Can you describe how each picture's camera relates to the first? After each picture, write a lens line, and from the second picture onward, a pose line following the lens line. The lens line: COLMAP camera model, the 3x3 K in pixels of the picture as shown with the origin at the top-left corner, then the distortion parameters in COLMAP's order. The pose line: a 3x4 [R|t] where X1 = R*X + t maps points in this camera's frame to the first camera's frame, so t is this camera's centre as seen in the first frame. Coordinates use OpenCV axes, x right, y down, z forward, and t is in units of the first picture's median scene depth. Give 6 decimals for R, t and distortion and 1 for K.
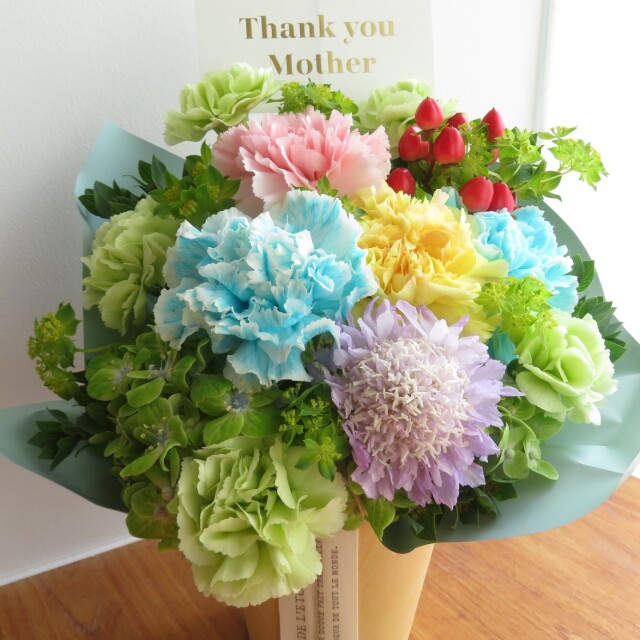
lens RADIAL K [[1066.0, 0, 320.0], [0, 1066.0, 320.0], [0, 0, 1]] dist [0.006525, 0.012084]
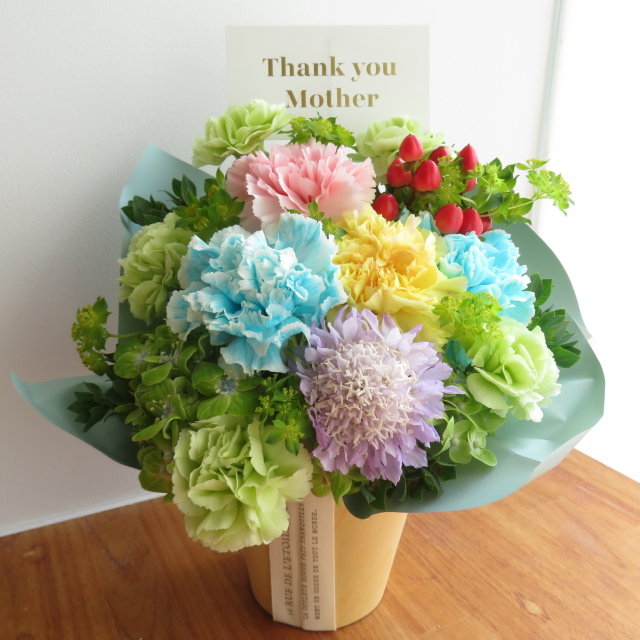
lens RADIAL K [[1066.0, 0, 320.0], [0, 1066.0, 320.0], [0, 0, 1]] dist [0.006525, 0.012084]
pose [[0.990723, 0.047899, -0.127172, 0.169980], [-0.044020, 0.998481, 0.033145, -0.041765], [0.128567, -0.027239, 0.991327, -0.187401]]
